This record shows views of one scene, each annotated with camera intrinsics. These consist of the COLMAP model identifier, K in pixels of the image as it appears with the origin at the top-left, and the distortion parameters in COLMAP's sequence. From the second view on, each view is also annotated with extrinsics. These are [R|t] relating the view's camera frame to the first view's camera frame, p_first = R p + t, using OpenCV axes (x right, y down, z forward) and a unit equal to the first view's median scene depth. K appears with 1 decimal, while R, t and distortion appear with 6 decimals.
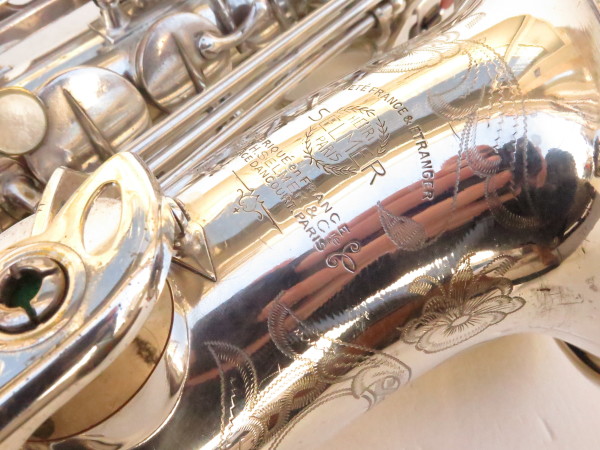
lens RADIAL K [[669.8, 0, 296.7], [0, 669.8, 223.8], [0, 0, 1]] dist [-0.020703, -0.010493]
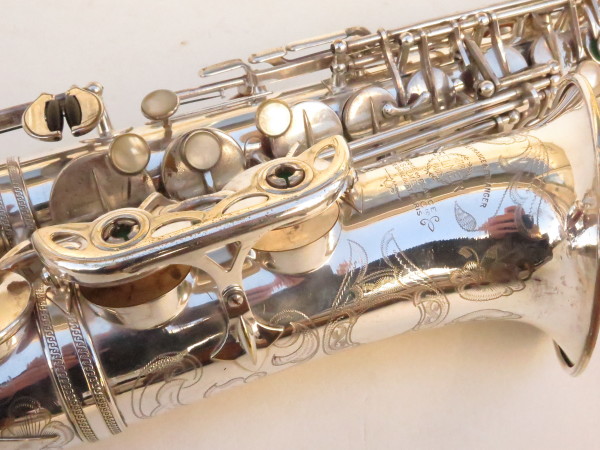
lens RADIAL K [[669.8, 0, 296.7], [0, 669.8, 223.8], [0, 0, 1]] dist [-0.020703, -0.010493]
pose [[0.938745, 0.281187, -0.199229, 0.063621], [-0.307455, 0.944510, -0.115637, 0.256037], [0.155658, 0.169807, 0.973106, -0.588062]]
